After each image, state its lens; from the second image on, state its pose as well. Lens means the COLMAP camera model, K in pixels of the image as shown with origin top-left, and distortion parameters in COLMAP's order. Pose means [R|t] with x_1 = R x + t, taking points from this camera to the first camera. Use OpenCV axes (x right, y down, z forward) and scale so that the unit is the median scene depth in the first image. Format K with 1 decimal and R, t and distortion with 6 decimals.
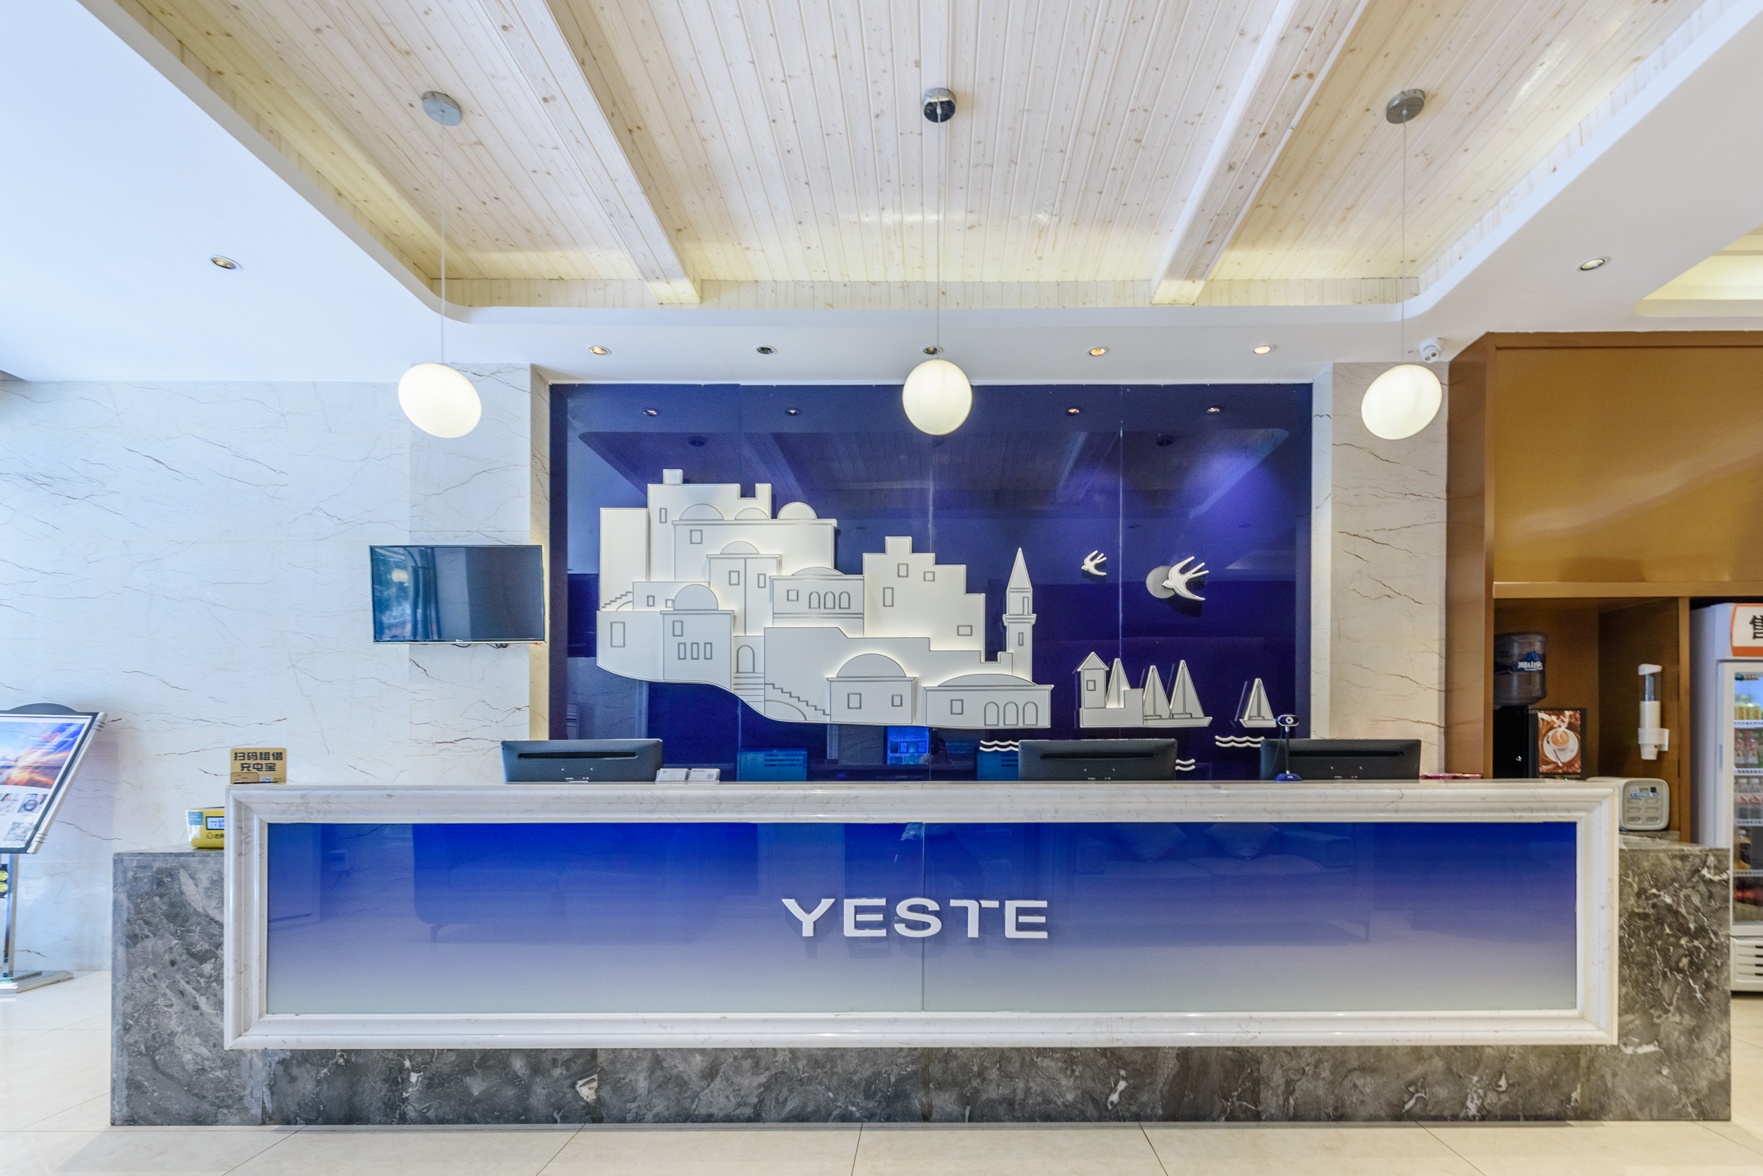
lens RADIAL K [[749.0, 0, 943.7], [0, 749.0, 753.9], [0, 0, 1]] dist [0.011237, -0.005693]
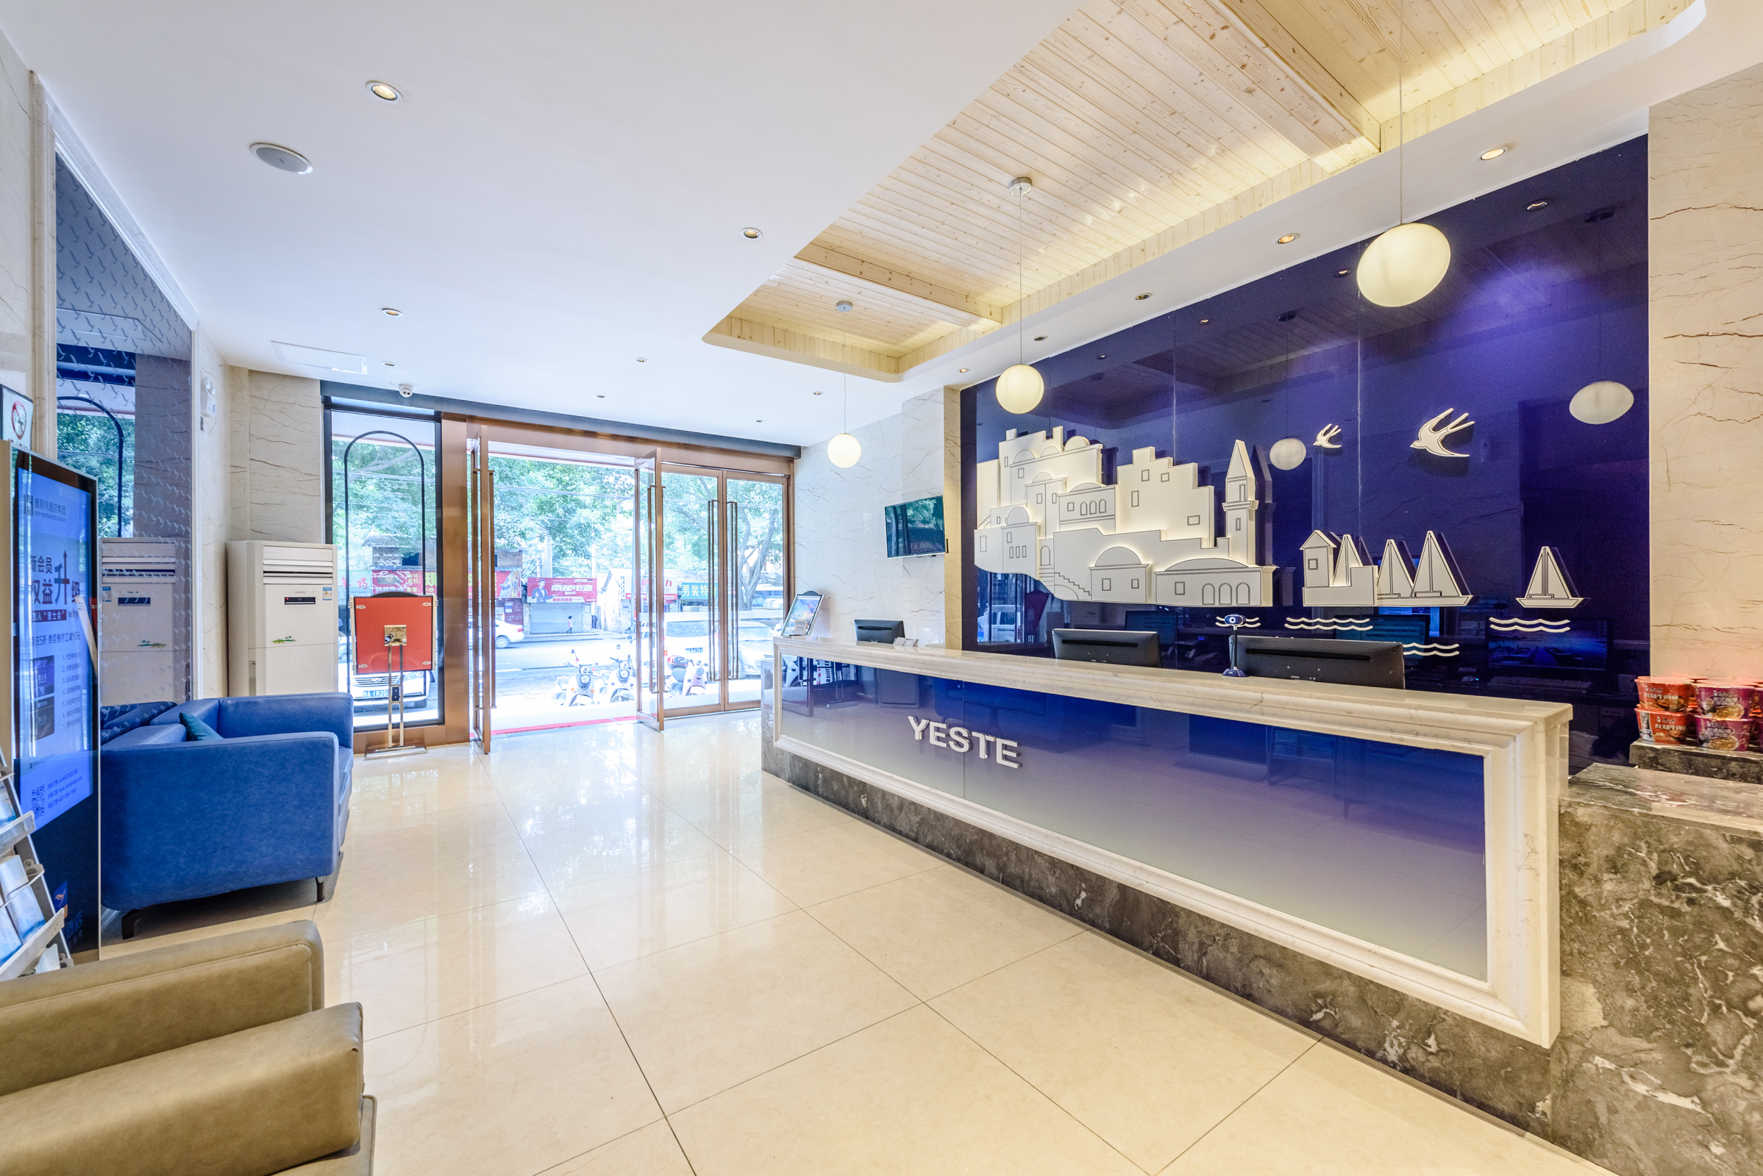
lens RADIAL K [[717.9, 0, 881.5], [0, 717.9, 588.0], [0, 0, 1]] dist [-0.000102, -0.000068]
pose [[0.553810, -0.010184, -0.832581, 1.092496], [0.005952, 0.999948, -0.008272, -0.090558], [0.832622, -0.000374, 0.553842, 0.003163]]
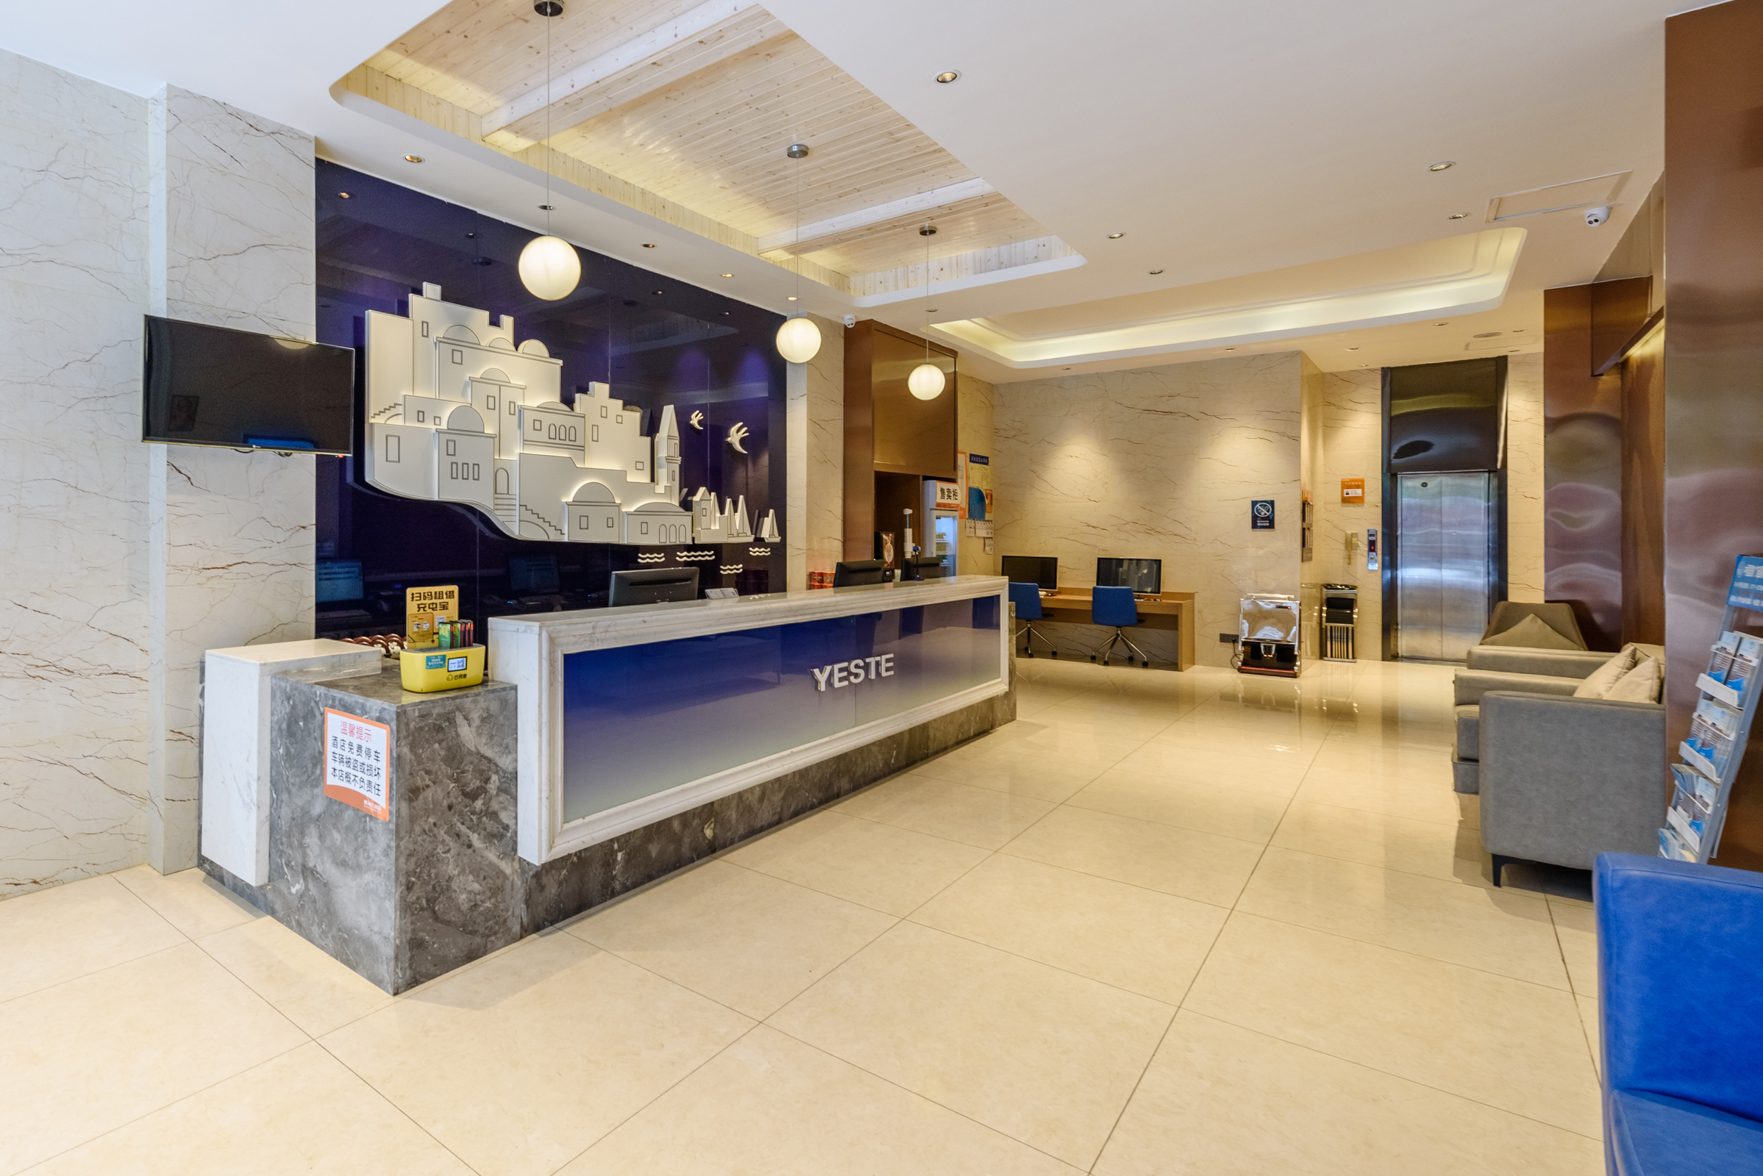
lens RADIAL K [[856.0, 0, 696.3], [0, 856.0, 527.7], [0, 0, 1]] dist [0.002636, 0.000311]
pose [[0.655007, 0.008593, 0.755574, -1.621553], [-0.001863, 0.999951, -0.009757, -0.079441], [-0.755621, 0.004983, 0.654990, 0.009586]]
